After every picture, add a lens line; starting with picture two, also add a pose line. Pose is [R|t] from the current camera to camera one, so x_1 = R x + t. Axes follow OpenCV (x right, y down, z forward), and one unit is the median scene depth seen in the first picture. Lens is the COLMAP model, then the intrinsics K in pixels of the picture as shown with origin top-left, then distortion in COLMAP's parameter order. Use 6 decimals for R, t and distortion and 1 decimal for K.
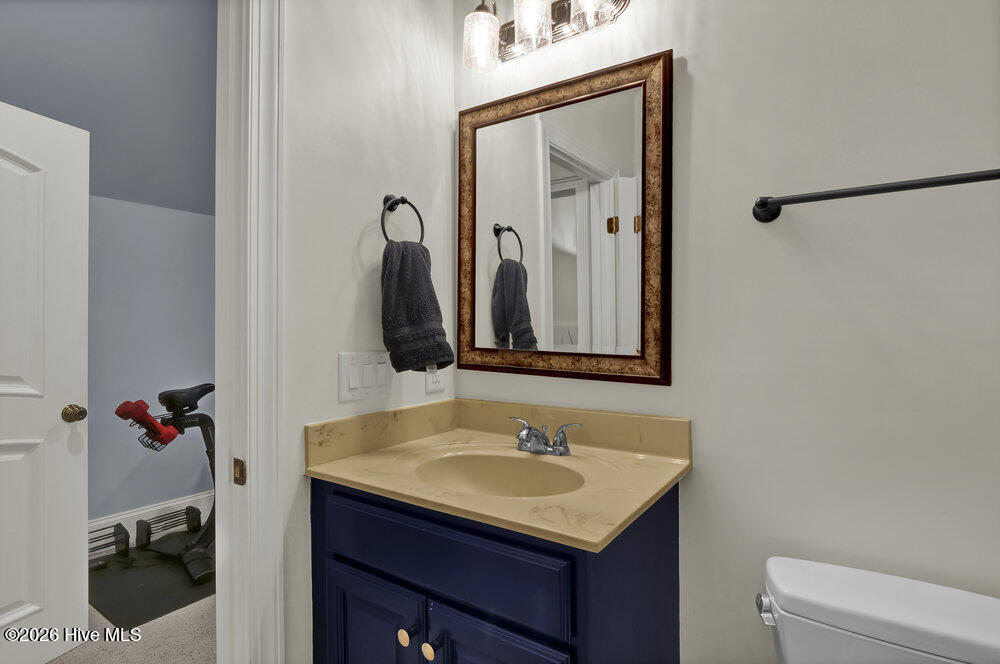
lens RADIAL K [[493.2, 0, 504.1], [0, 493.2, 322.5], [0, 0, 1]] dist [-0.007195, -0.000792]
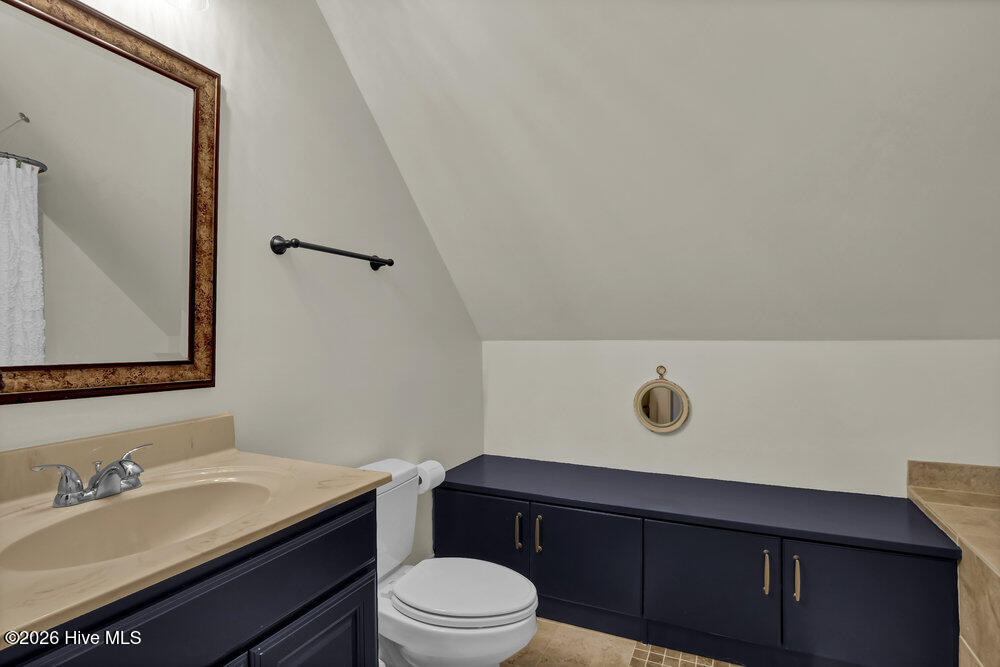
lens RADIAL K [[493.2, 0, 503.1], [0, 493.2, 336.1], [0, 0, 1]] dist [-0.007195, -0.000792]
pose [[-0.154020, -0.001787, 0.988066, -0.803958], [-0.006787, 0.999977, 0.000750, 0.013167], [-0.988044, -0.006590, -0.154029, 0.535031]]
